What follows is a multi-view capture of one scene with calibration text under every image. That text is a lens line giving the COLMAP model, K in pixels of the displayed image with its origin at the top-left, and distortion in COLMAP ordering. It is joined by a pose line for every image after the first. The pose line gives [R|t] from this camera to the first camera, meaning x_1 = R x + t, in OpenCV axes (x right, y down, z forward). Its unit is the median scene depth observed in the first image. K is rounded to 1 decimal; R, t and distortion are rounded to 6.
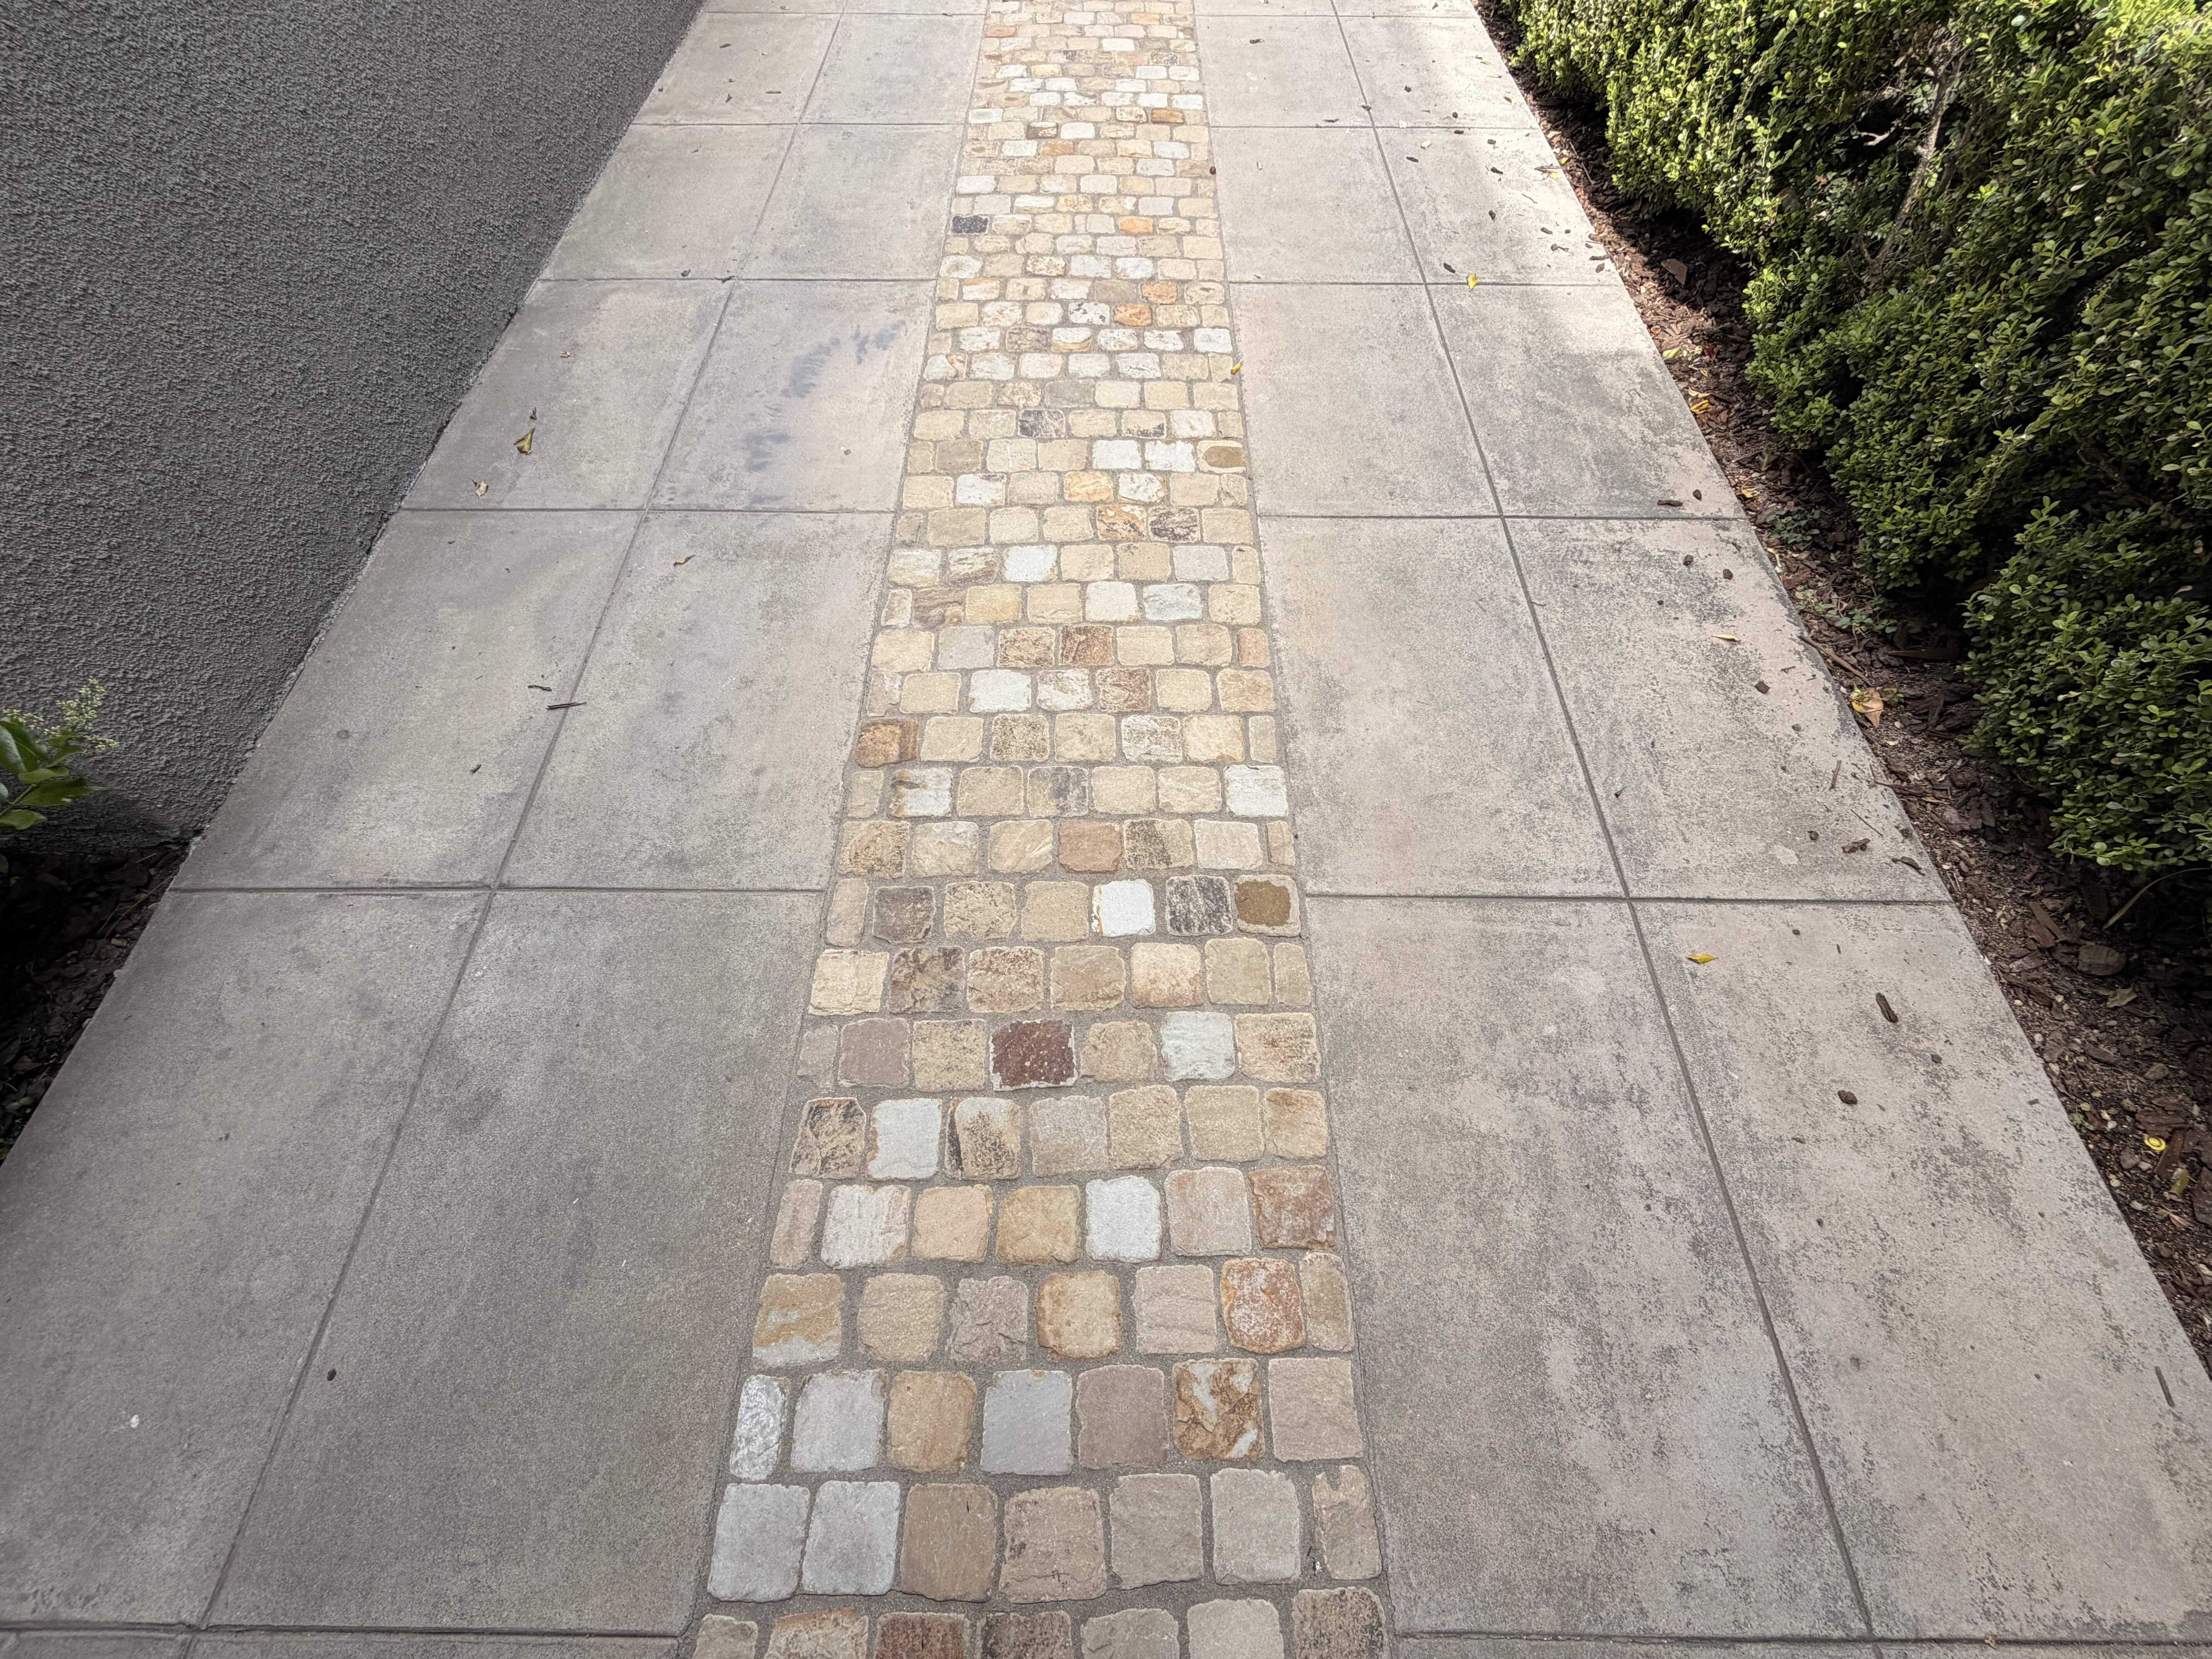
lens RADIAL K [[882.3, 0, 1106.0], [0, 882.3, 829.5], [0, 0, 1]] dist [0.007972, -0.001153]
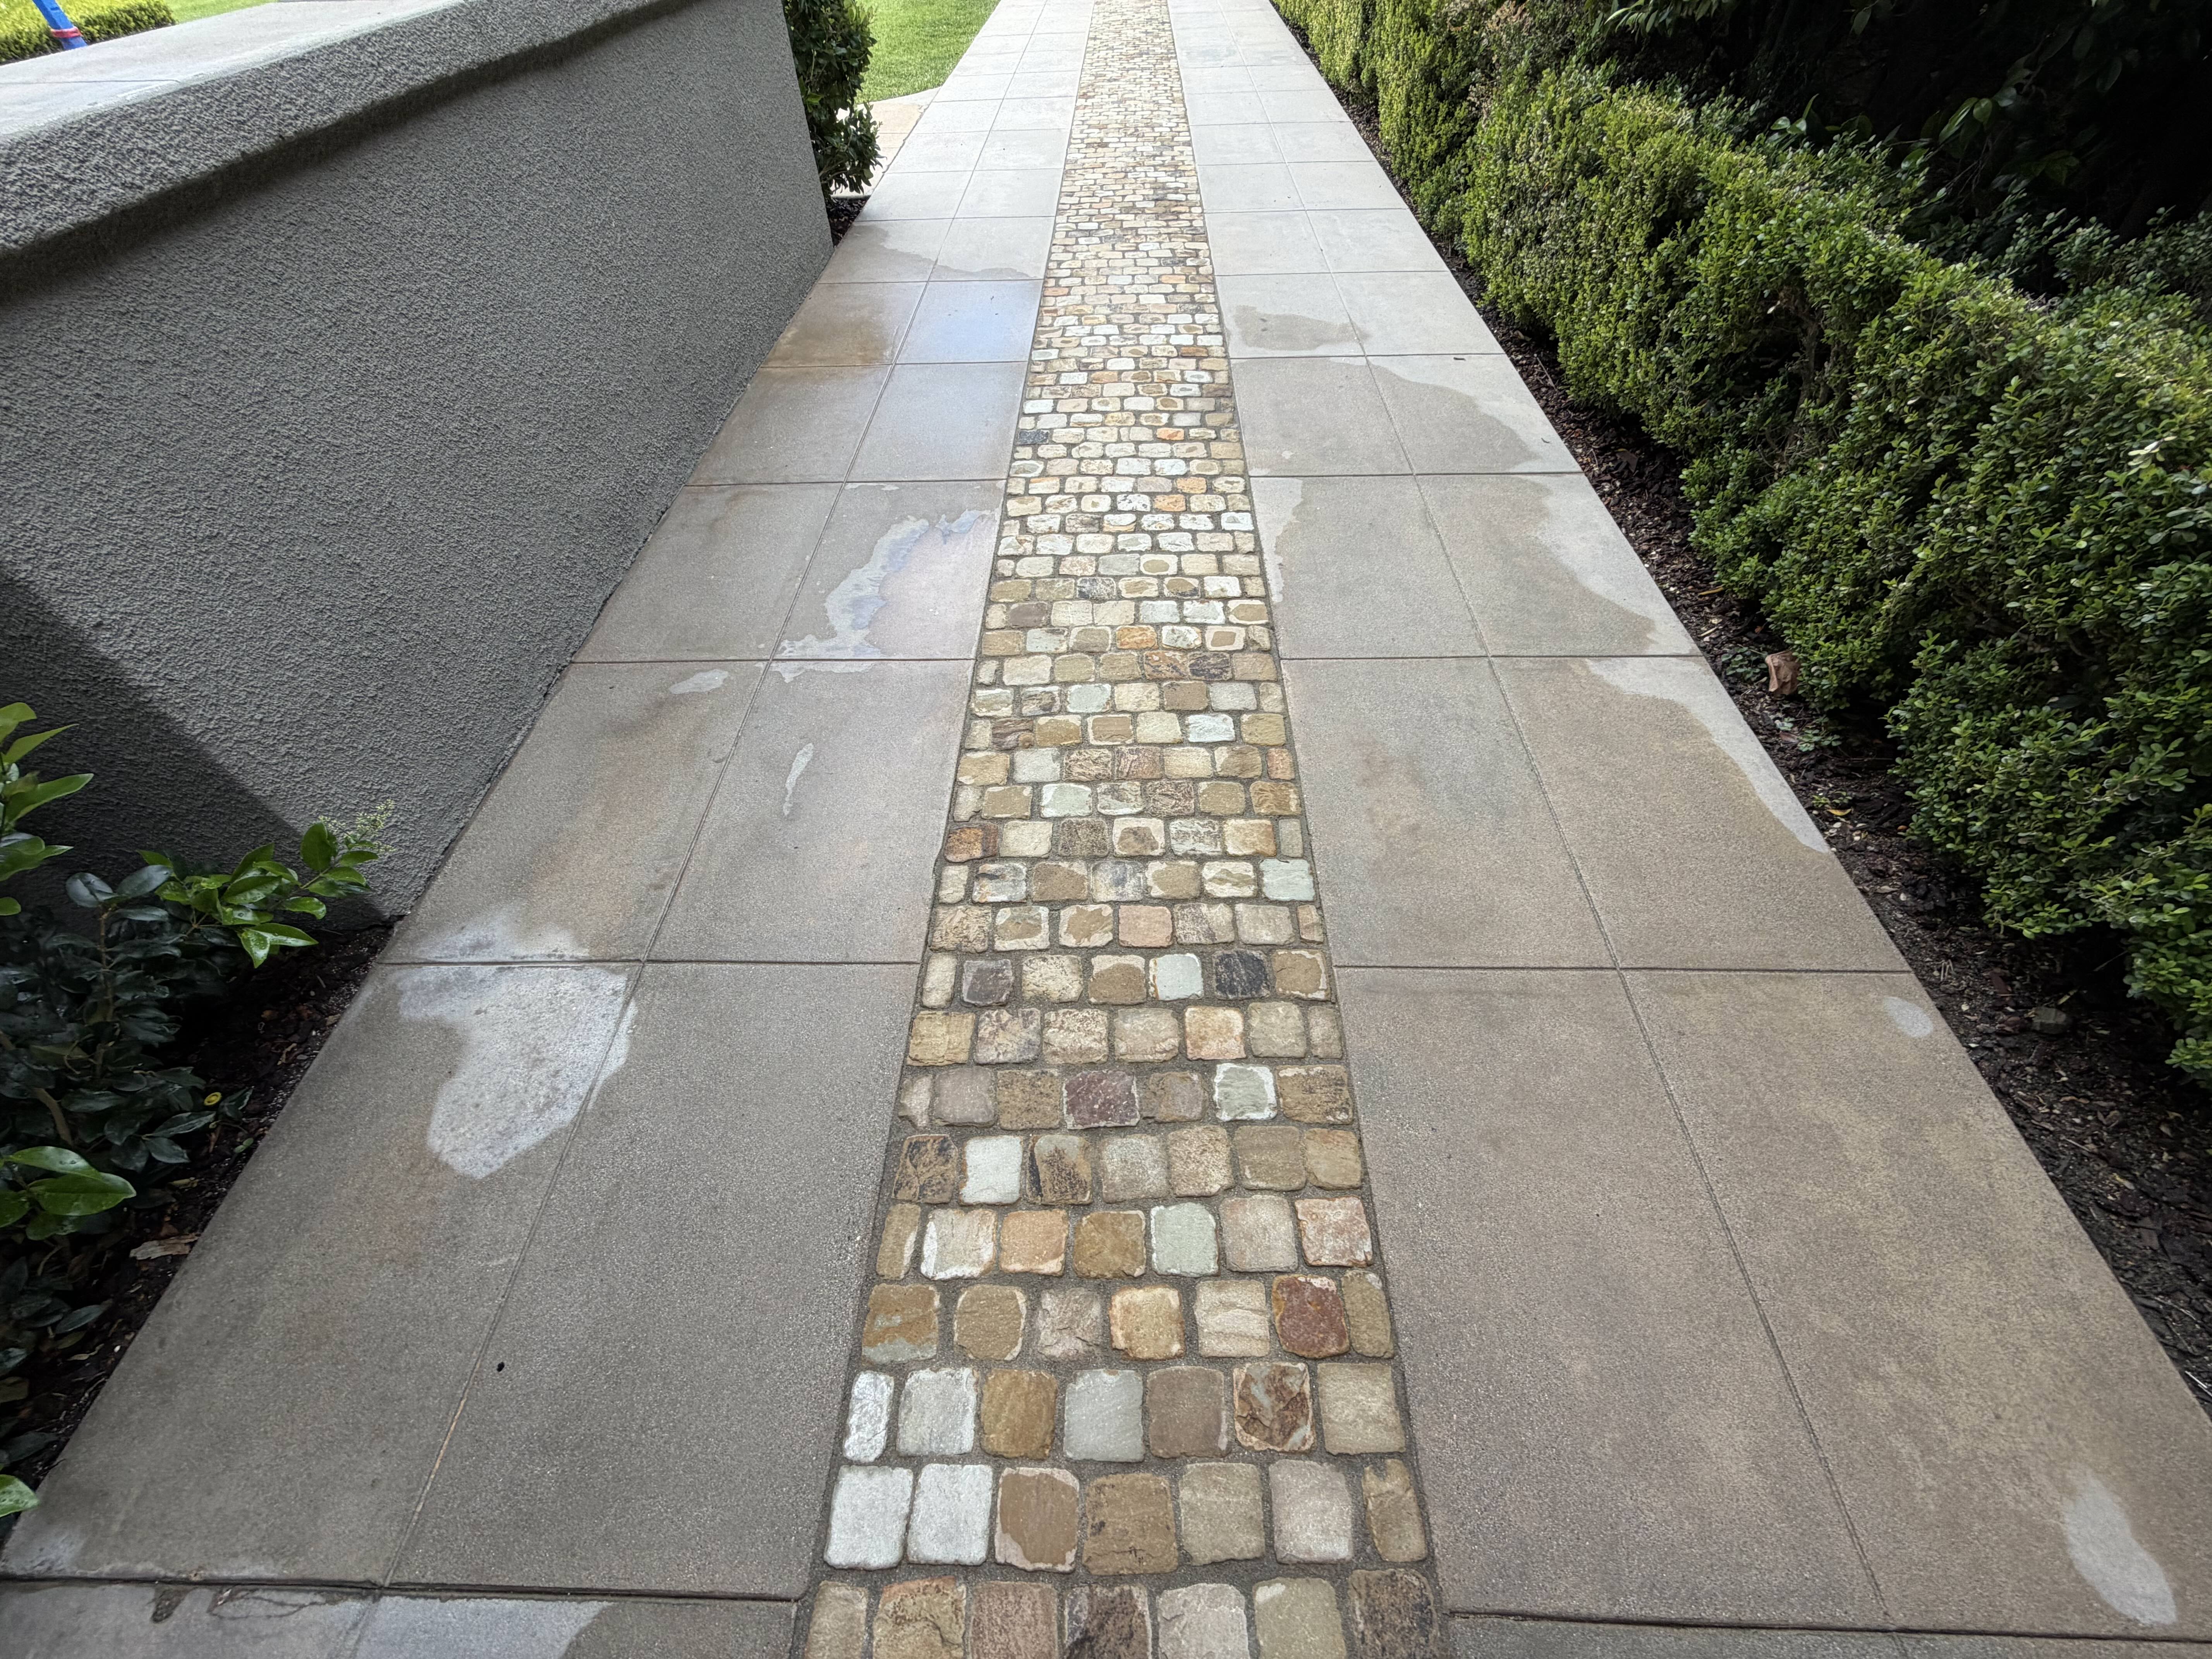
lens RADIAL K [[900.4, 0, 1106.0], [0, 900.4, 829.5], [0, 0, 1]] dist [0.010817, -0.000414]
pose [[0.999552, -0.007070, -0.029076, -0.036730], [0.001920, 0.984839, -0.173459, 0.104764], [0.029862, 0.173325, 0.984412, -0.204324]]
